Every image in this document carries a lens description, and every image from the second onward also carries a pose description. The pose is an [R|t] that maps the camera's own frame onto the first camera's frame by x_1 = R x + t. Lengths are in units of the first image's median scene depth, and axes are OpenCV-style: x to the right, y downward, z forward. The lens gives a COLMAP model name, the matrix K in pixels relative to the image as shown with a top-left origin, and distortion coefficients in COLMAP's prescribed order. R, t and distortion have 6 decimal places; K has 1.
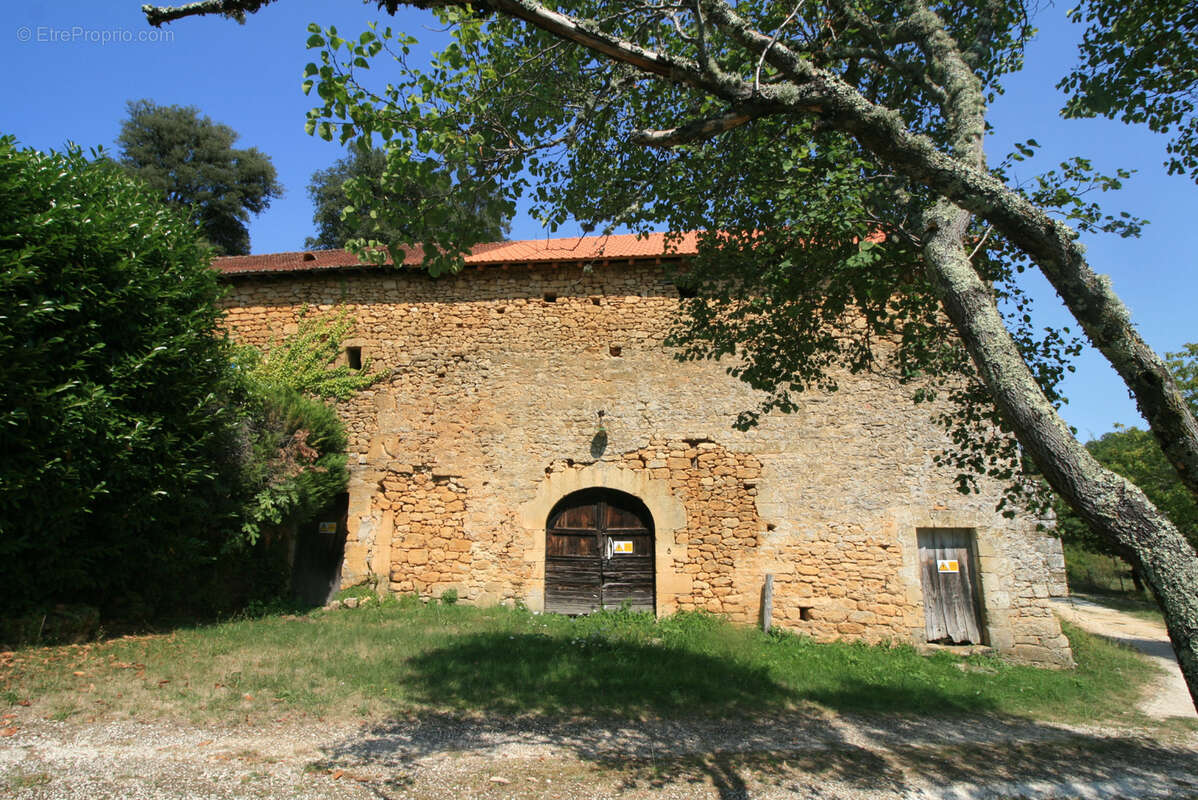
lens RADIAL K [[556.2, 0, 595.1], [0, 556.2, 400.7], [0, 0, 1]] dist [0.000284, -0.013047]
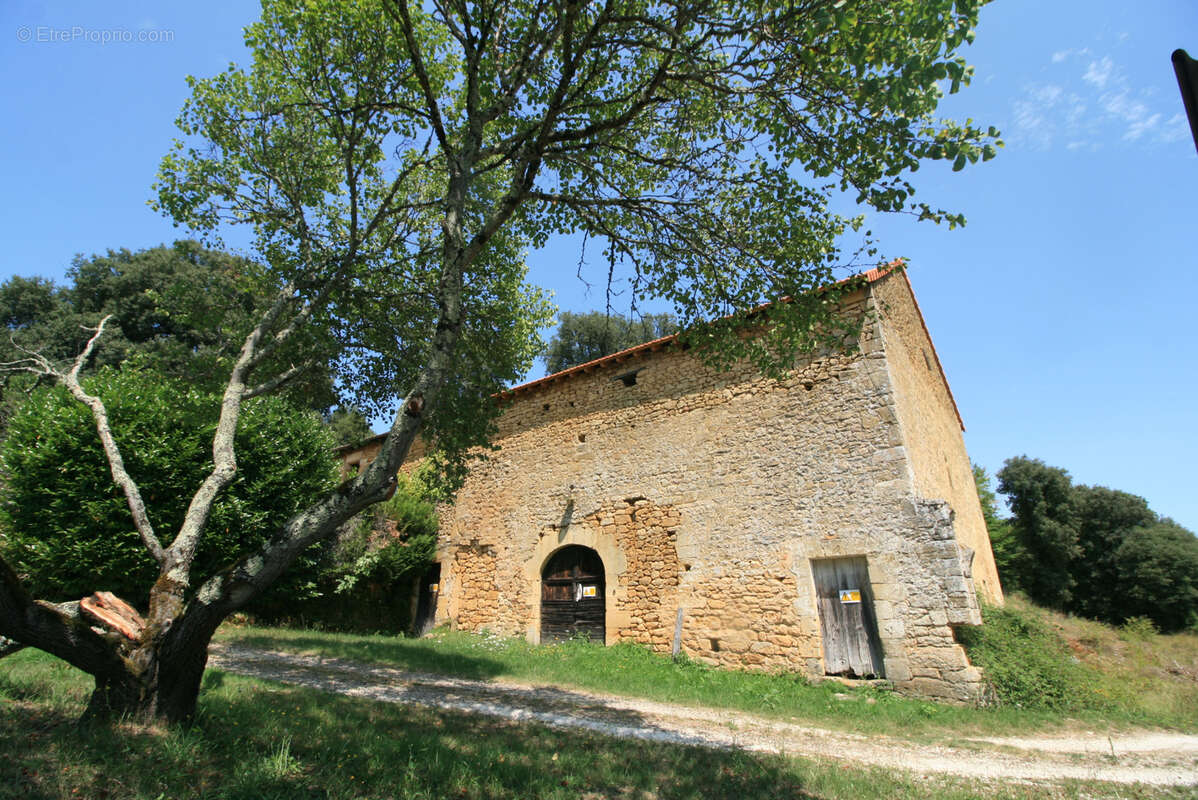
lens RADIAL K [[556.2, 0, 595.1], [0, 556.2, 400.7], [0, 0, 1]] dist [0.000284, -0.013047]
pose [[0.854217, -0.200672, -0.479628, 0.769094], [0.107708, 0.970801, -0.214346, 0.118224], [0.508637, 0.131439, 0.850889, -0.120810]]
